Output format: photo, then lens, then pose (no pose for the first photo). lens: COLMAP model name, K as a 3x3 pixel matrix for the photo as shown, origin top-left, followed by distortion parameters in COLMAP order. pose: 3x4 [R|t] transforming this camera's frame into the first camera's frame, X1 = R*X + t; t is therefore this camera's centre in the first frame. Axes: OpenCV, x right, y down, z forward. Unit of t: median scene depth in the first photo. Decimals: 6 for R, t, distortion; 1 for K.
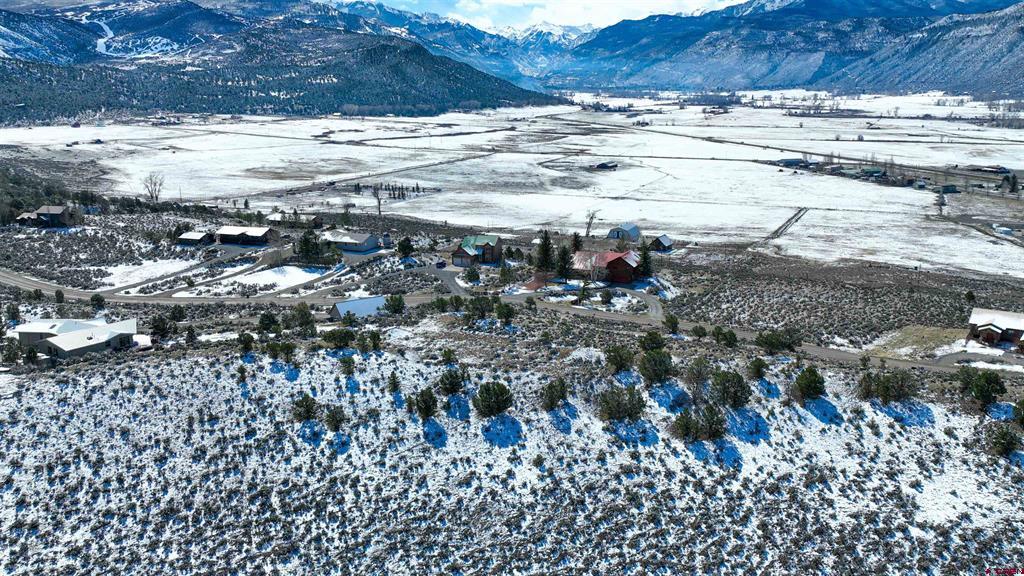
lens RADIAL K [[891.8, 0, 517.6], [0, 891.8, 289.2], [0, 0, 1]] dist [0.010431, -0.011006]
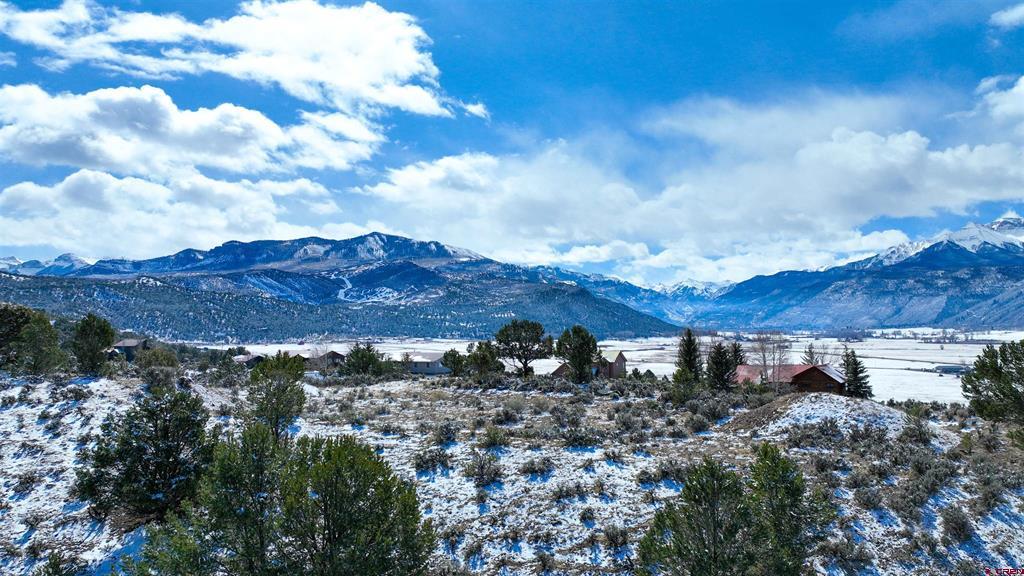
lens RADIAL K [[734.2, 0, 514.5], [0, 734.2, 292.6], [0, 0, 1]] dist [-0.002505, 0.016020]
pose [[0.978830, -0.014735, -0.204146, 0.003872], [-0.041758, 0.962051, -0.269655, 0.013530], [0.200372, 0.272471, 0.941069, 0.106368]]
